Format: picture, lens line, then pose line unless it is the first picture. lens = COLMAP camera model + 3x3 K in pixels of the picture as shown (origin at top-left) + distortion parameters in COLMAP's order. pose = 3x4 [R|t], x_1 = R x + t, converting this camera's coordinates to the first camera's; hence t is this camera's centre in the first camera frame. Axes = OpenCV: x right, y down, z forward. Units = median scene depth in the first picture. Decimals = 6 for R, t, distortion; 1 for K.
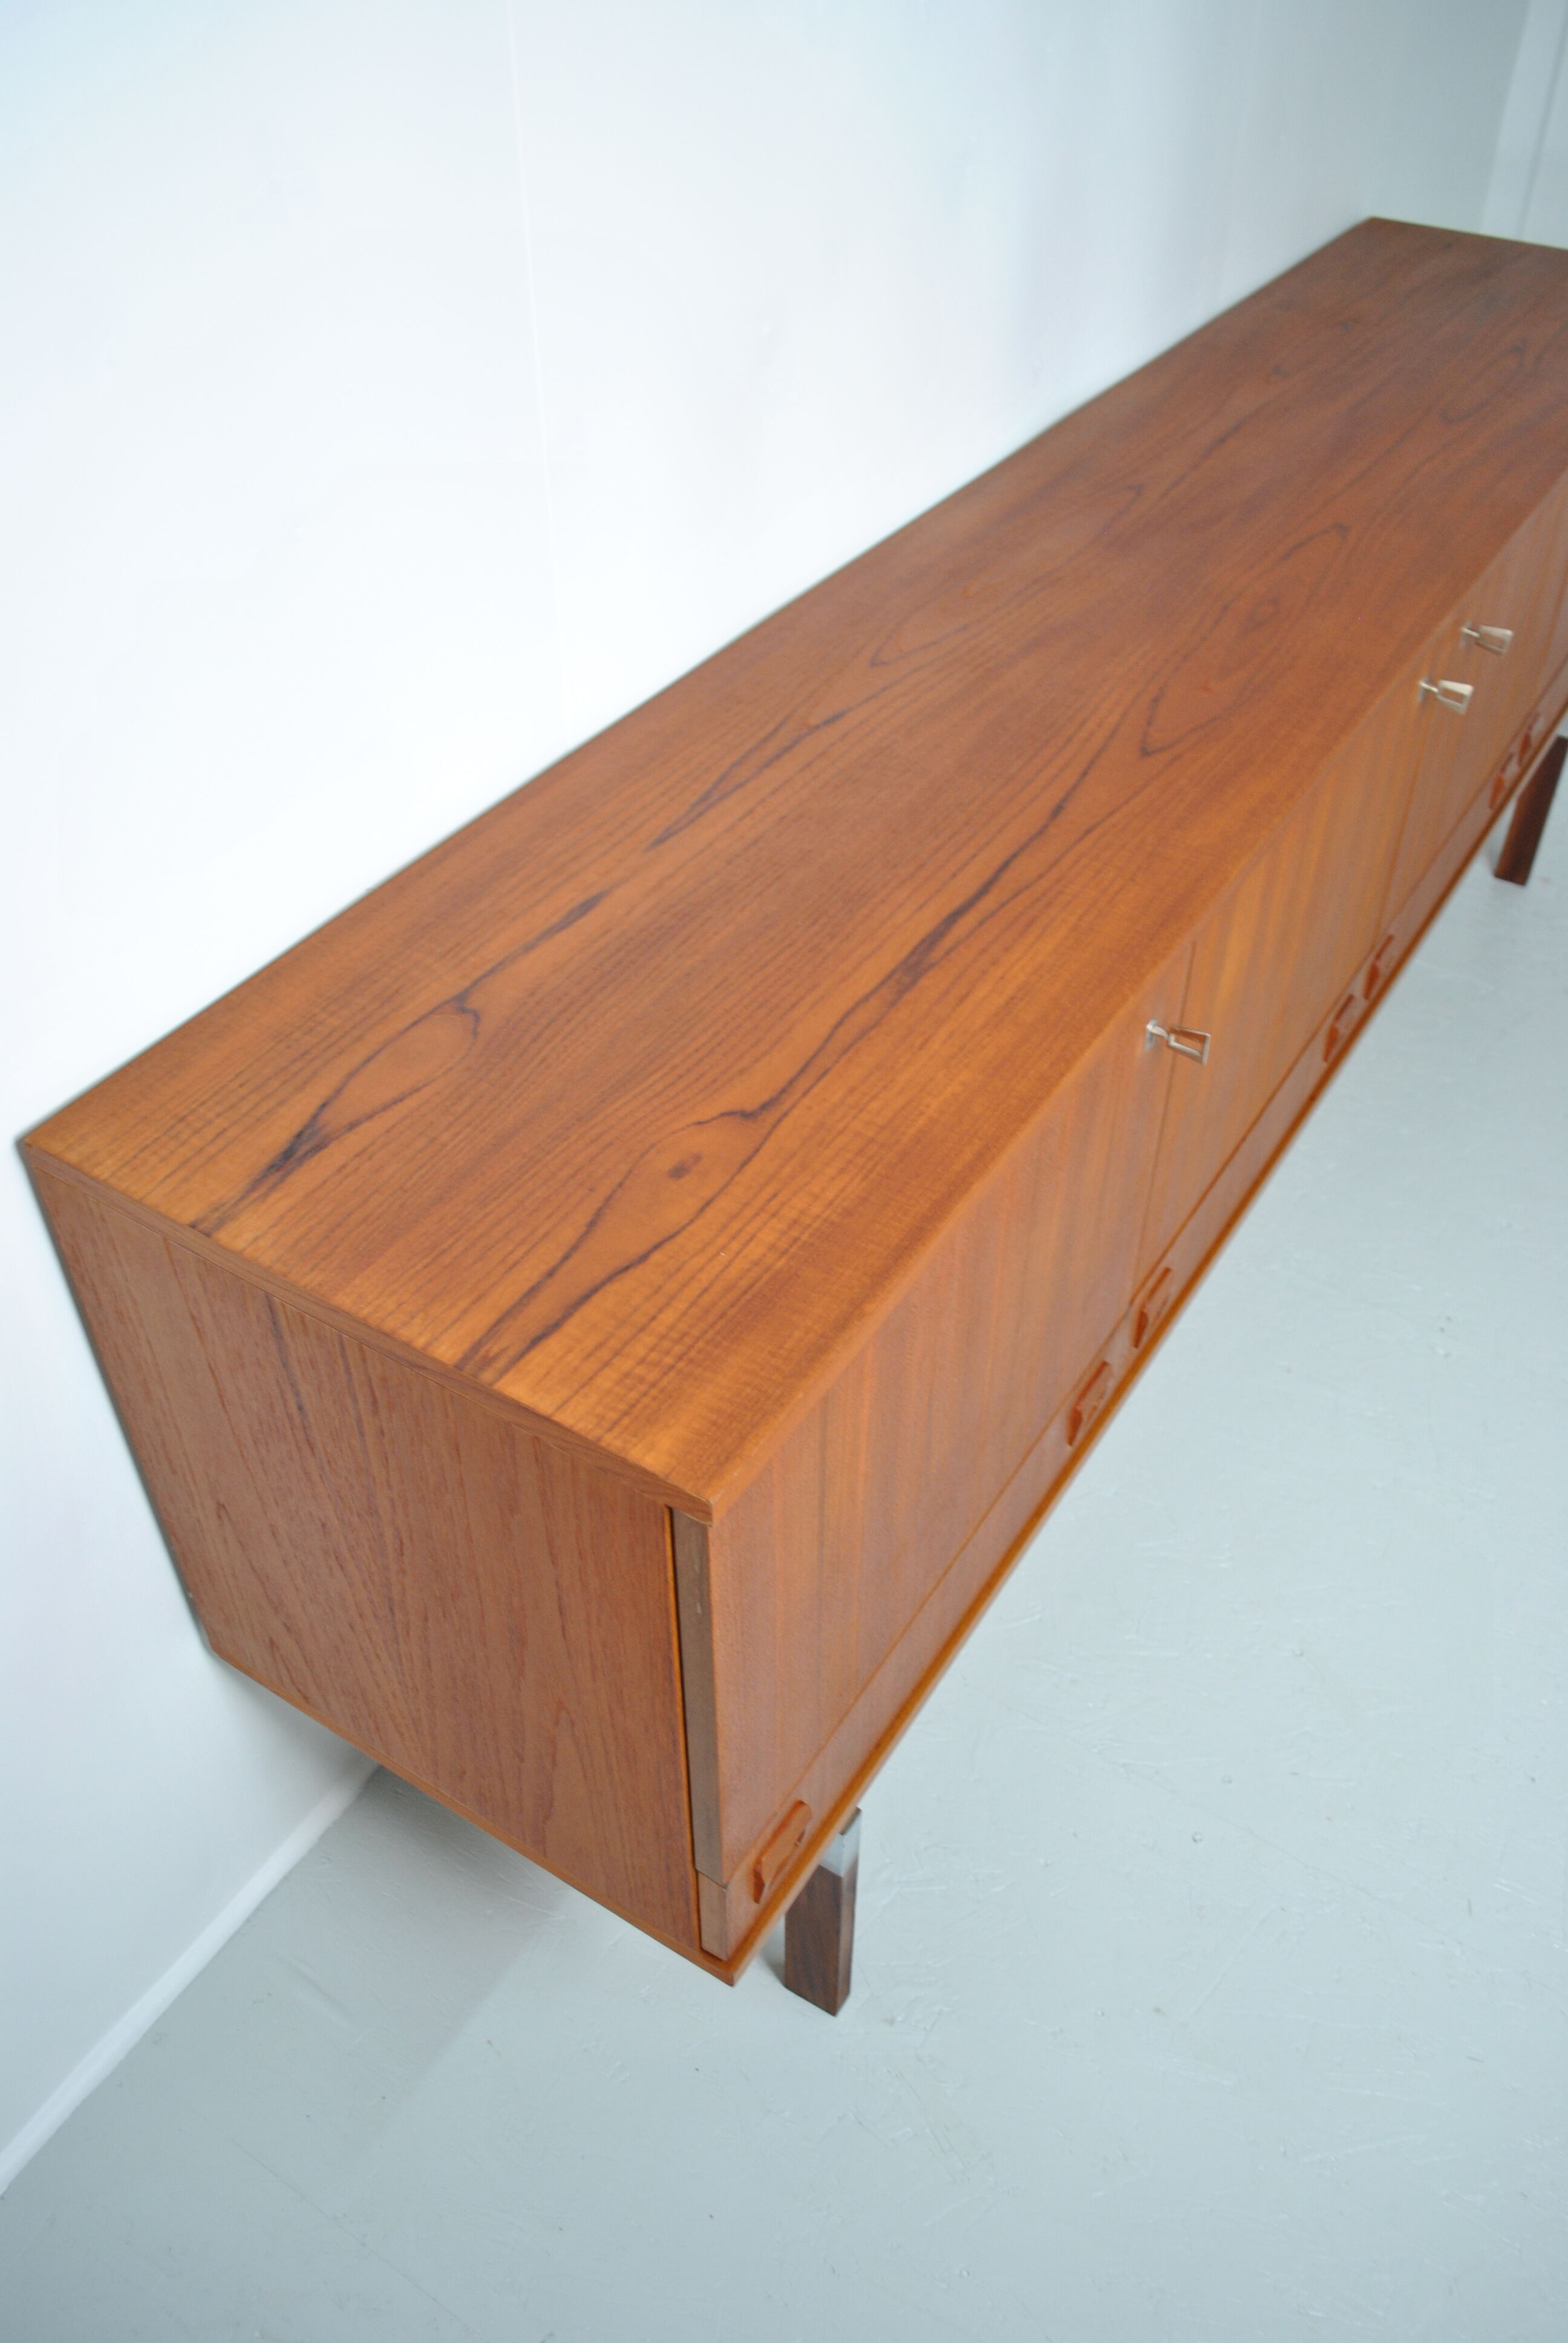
lens RADIAL K [[1854.0, 0, 777.5], [0, 1854.0, 1177.2], [0, 0, 1]] dist [-0.086874, 0.012073]
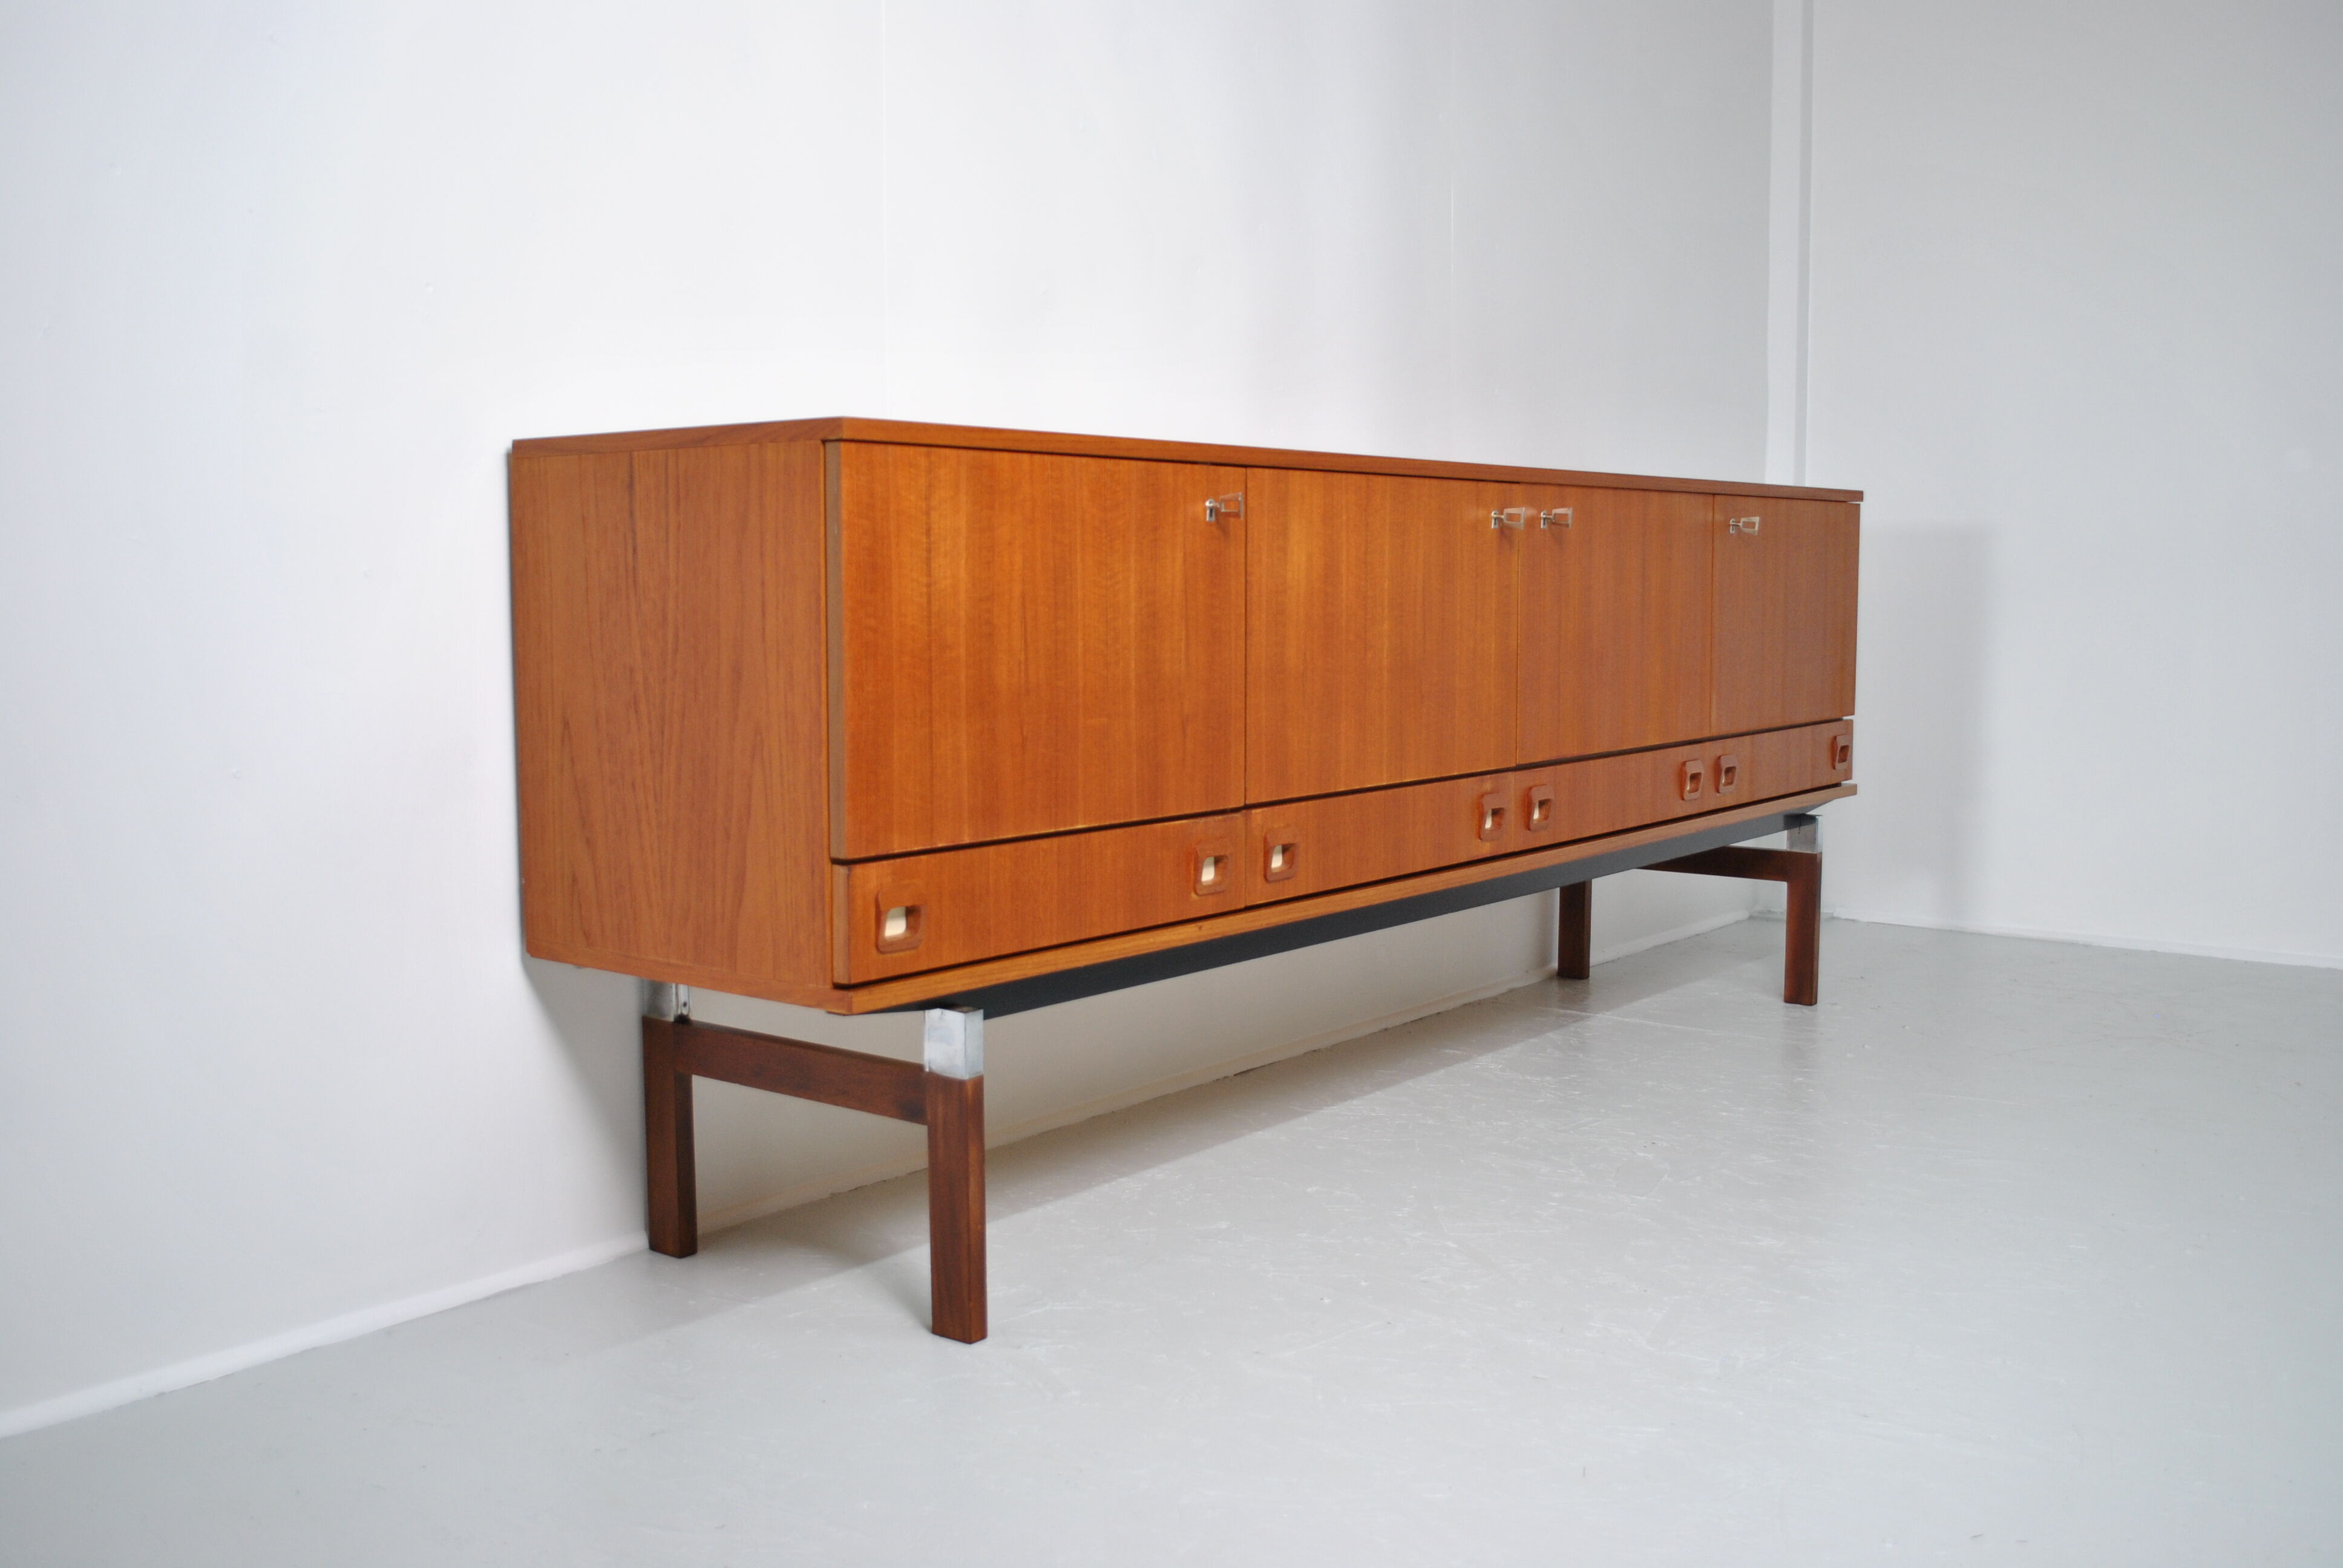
lens RADIAL K [[2214.1, 0, 1179.5], [0, 2214.1, 778.7], [0, 0, 1]] dist [-0.072957, 0.000000]
pose [[0.995359, 0.010409, -0.095665, 0.389113], [-0.065469, 0.801845, -0.593934, 1.327199], [0.070526, 0.597441, 0.798806, -0.393486]]
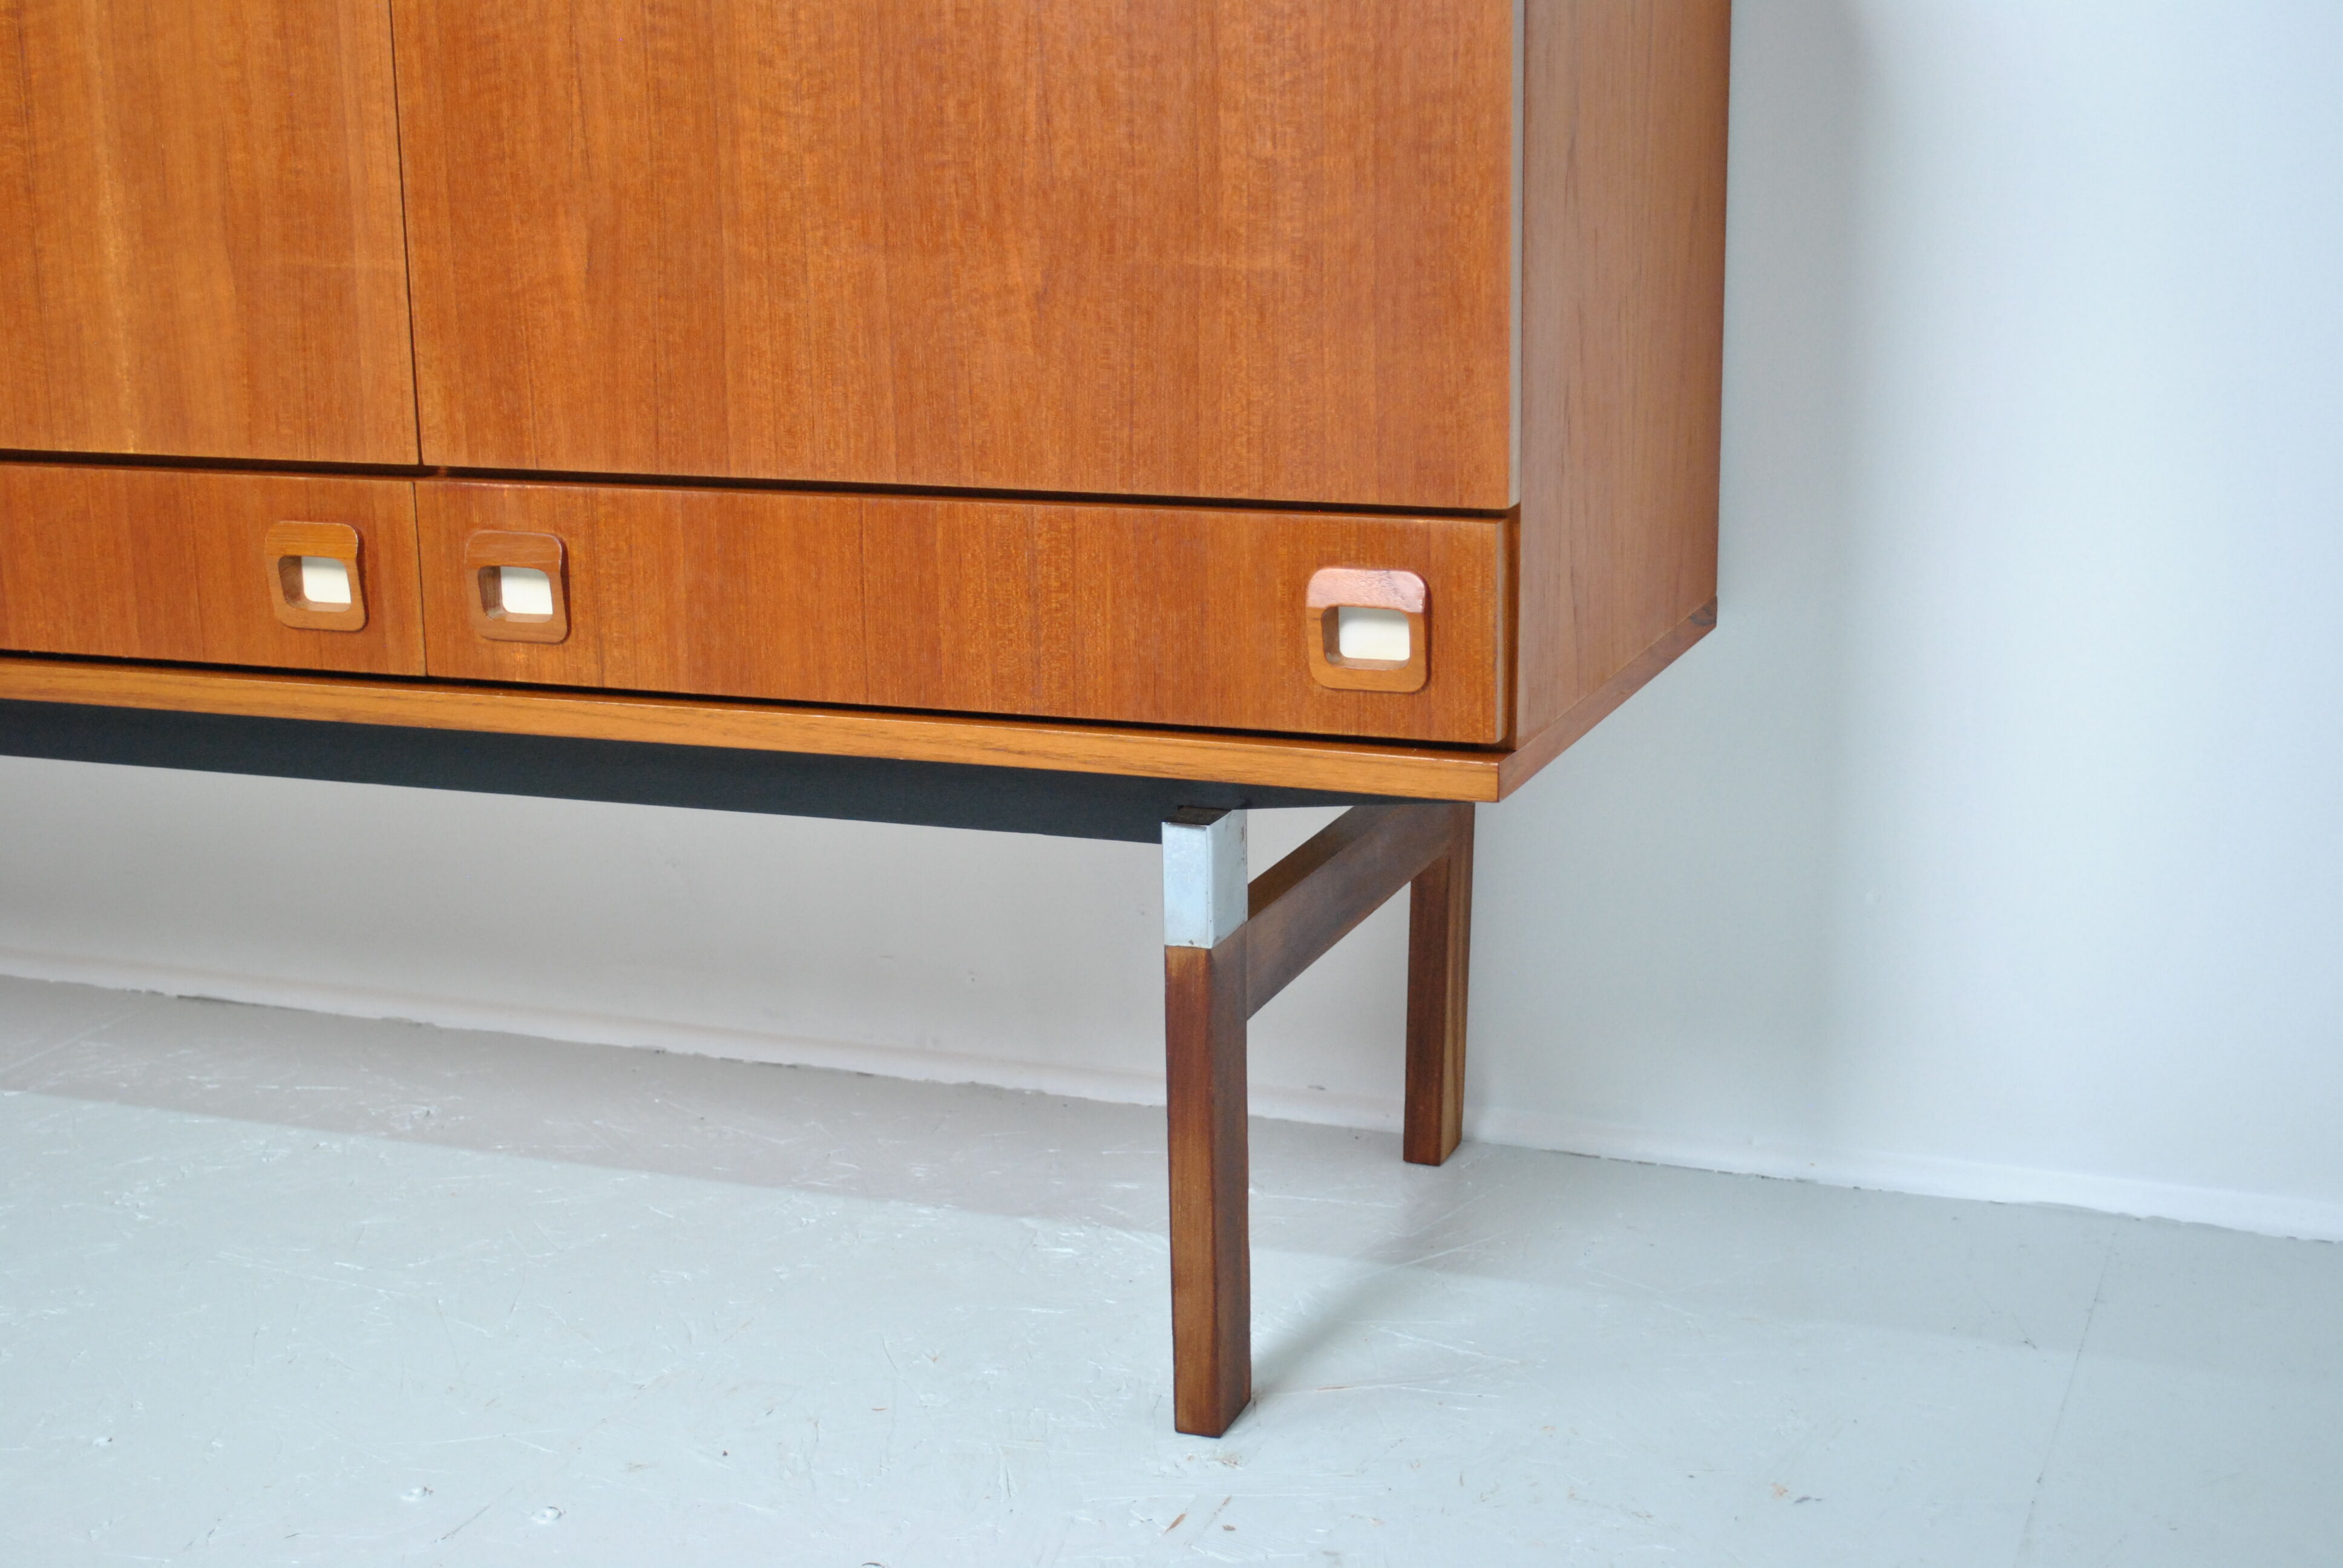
lens RADIAL K [[3331.3, 0, 1169.8], [0, 3331.3, 763.0], [0, 0, 1]] dist [-0.024104, 0.000000]
pose [[0.201358, 0.223269, -0.953733, 2.358834], [-0.645852, 0.762301, 0.042099, -0.679071], [0.736431, 0.607493, 0.297694, 1.836369]]
